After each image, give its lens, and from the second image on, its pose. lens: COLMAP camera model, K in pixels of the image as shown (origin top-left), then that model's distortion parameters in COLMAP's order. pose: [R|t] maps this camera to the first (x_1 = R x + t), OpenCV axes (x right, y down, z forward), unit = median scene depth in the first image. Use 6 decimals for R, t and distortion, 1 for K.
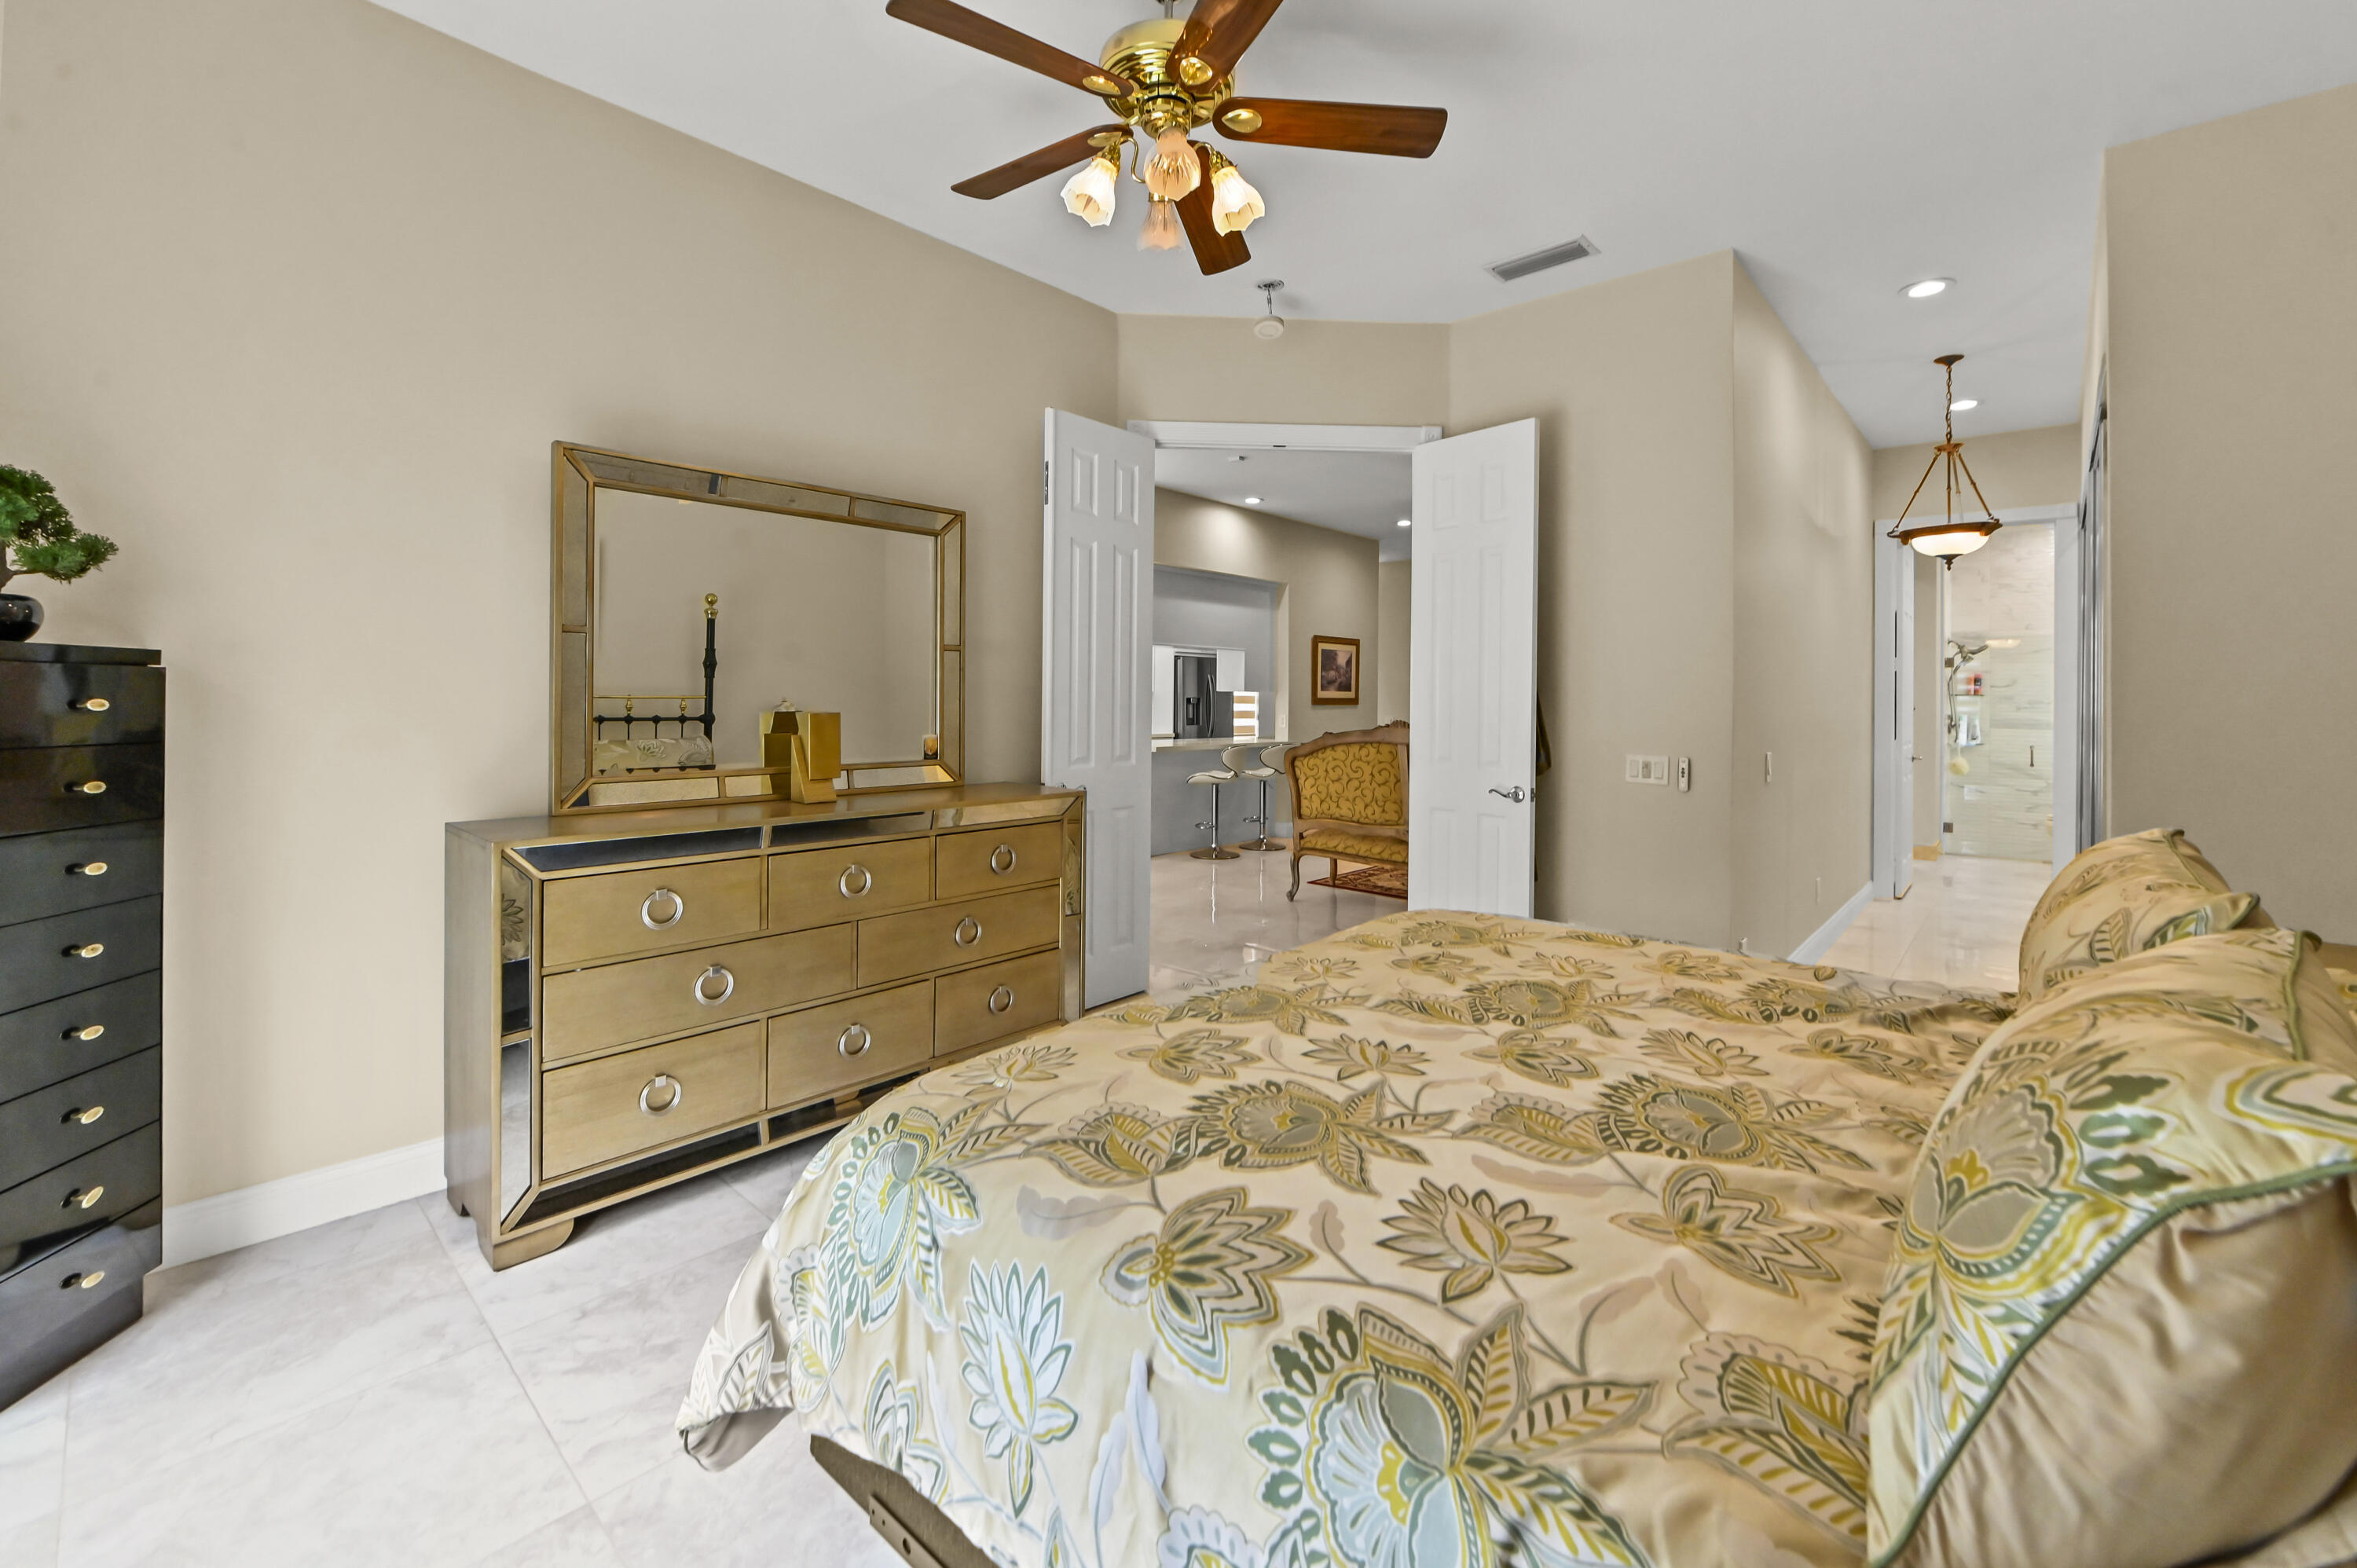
lens RADIAL K [[944.7, 0, 1201.1], [0, 944.7, 709.3], [0, 0, 1]] dist [-0.002772, -0.000191]
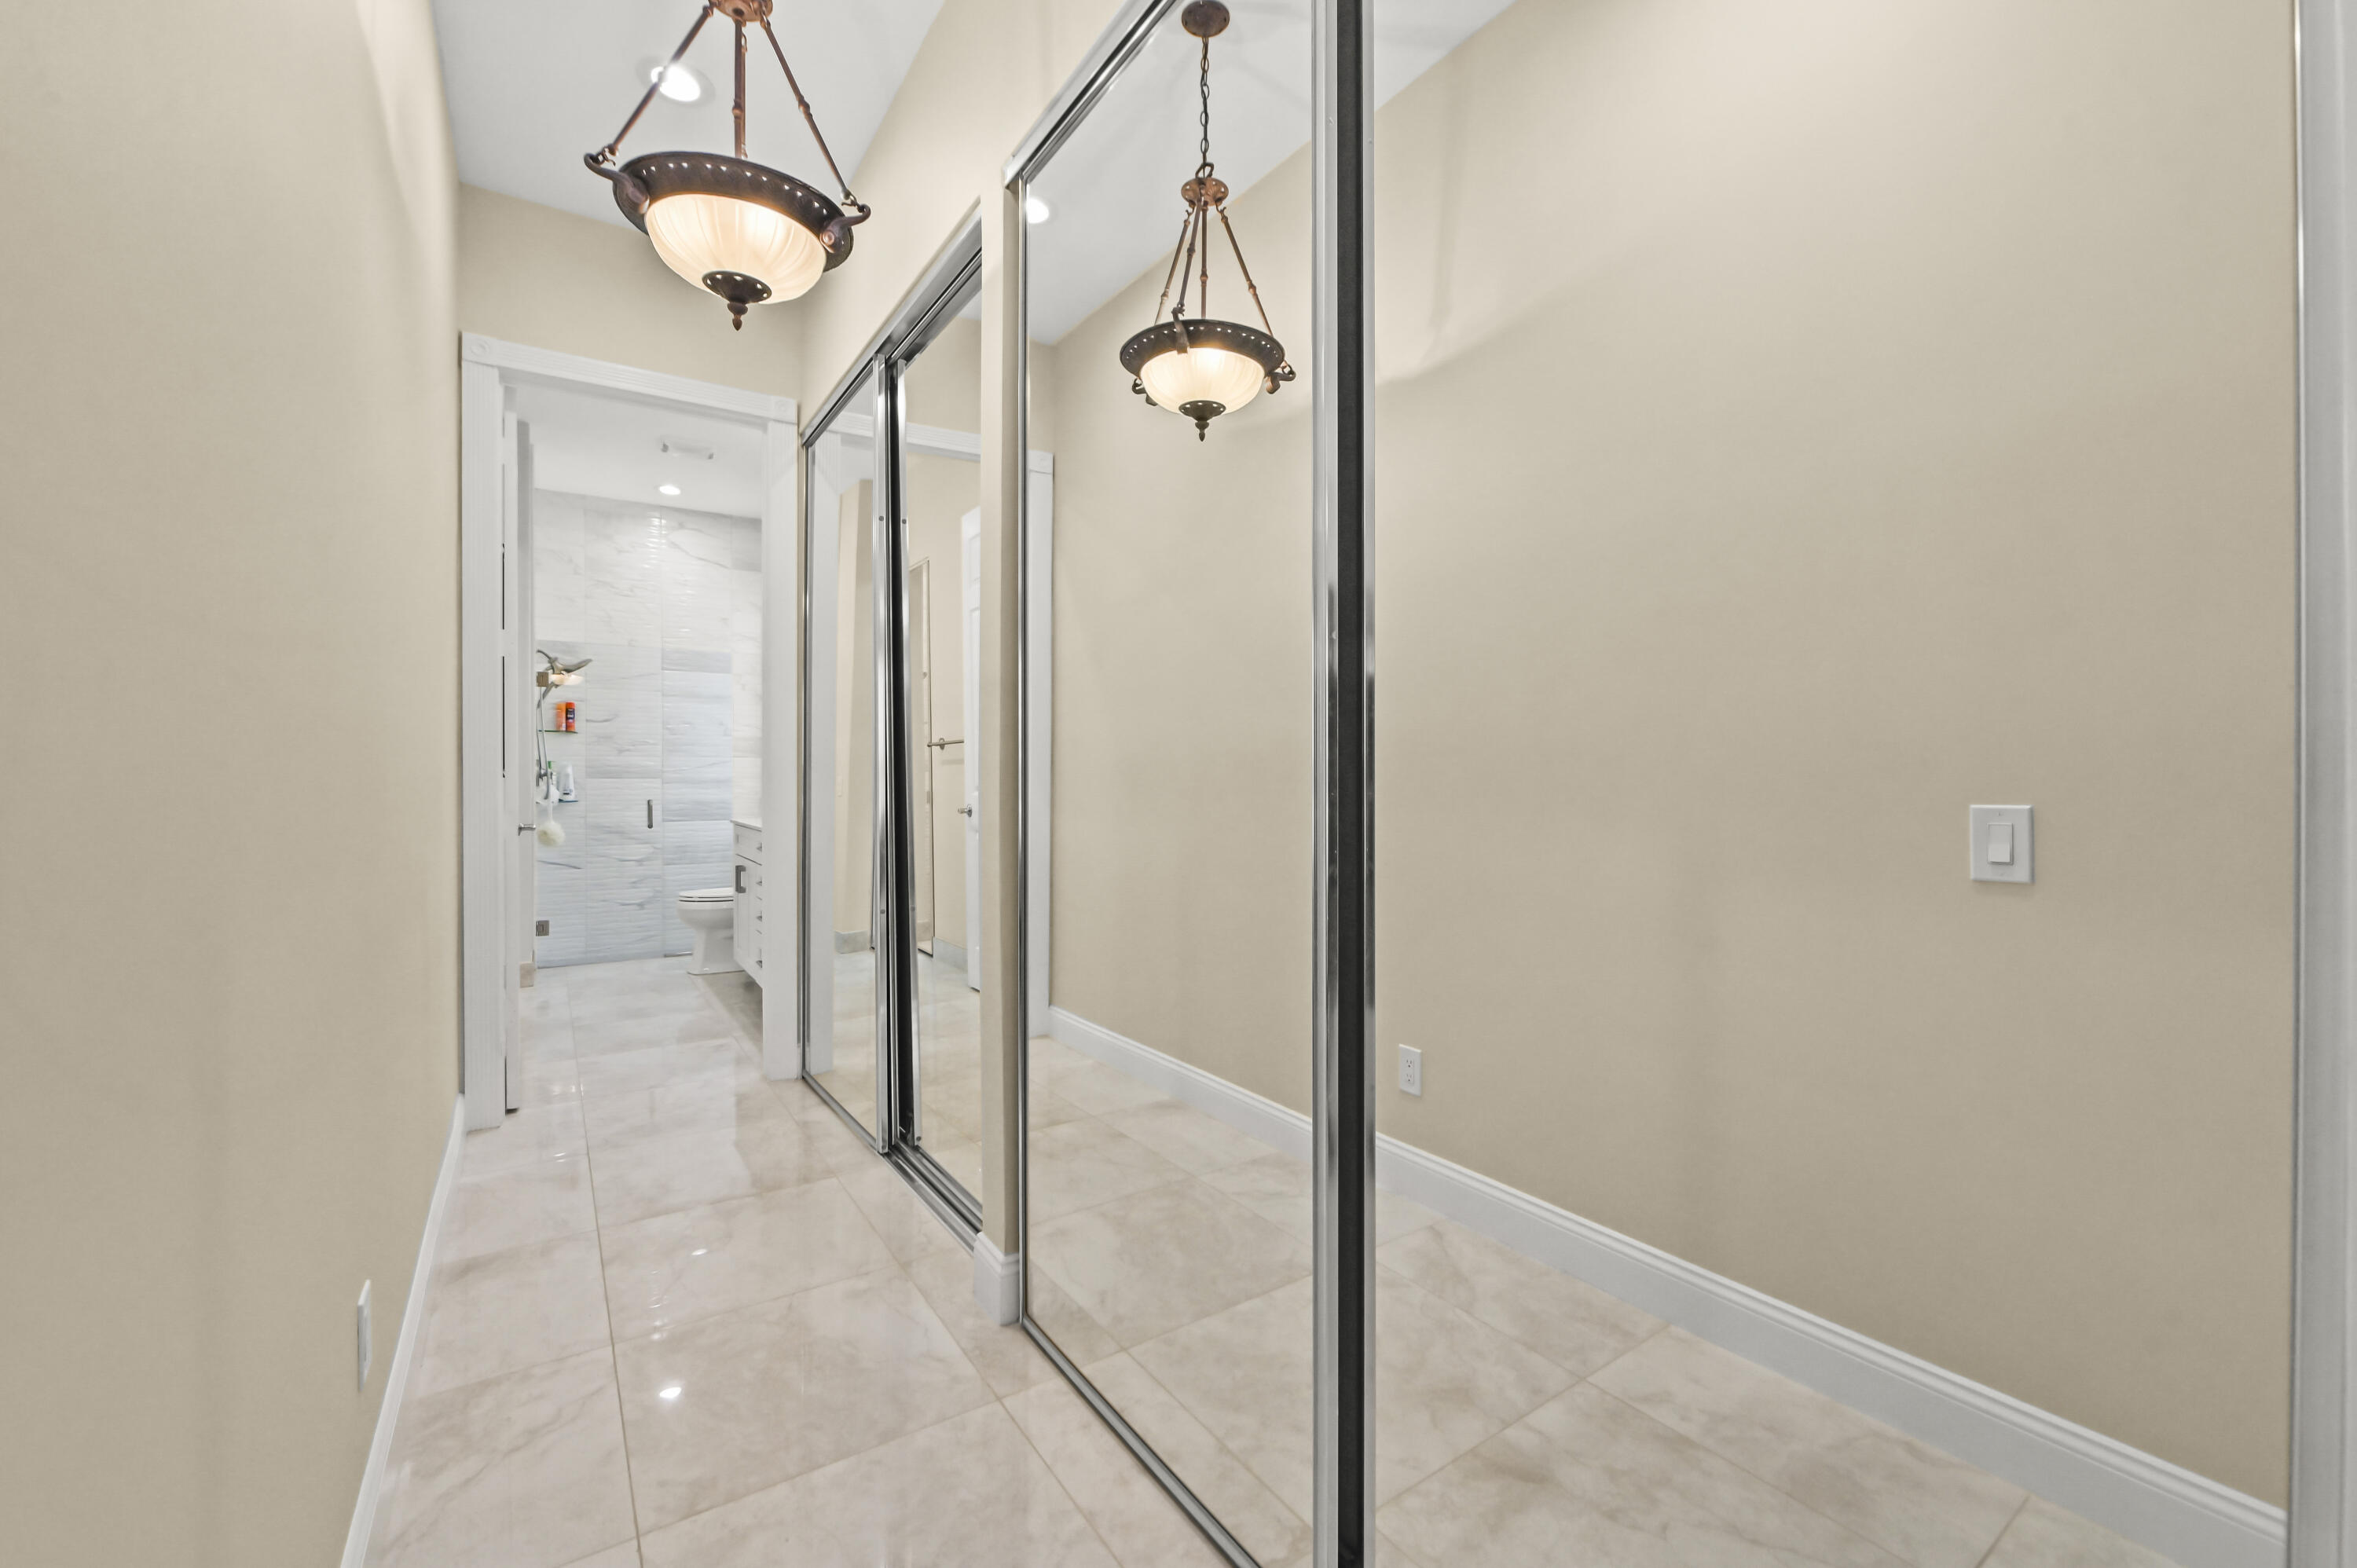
lens RADIAL K [[944.7, 0, 1179.3], [0, 944.7, 777.1], [0, 0, 1]] dist [-0.002772, -0.000191]
pose [[0.240558, -0.011218, 0.970570, 0.248919], [0.005515, 0.999933, 0.010191, 0.014572], [-0.970619, 0.002901, 0.240603, 0.393013]]
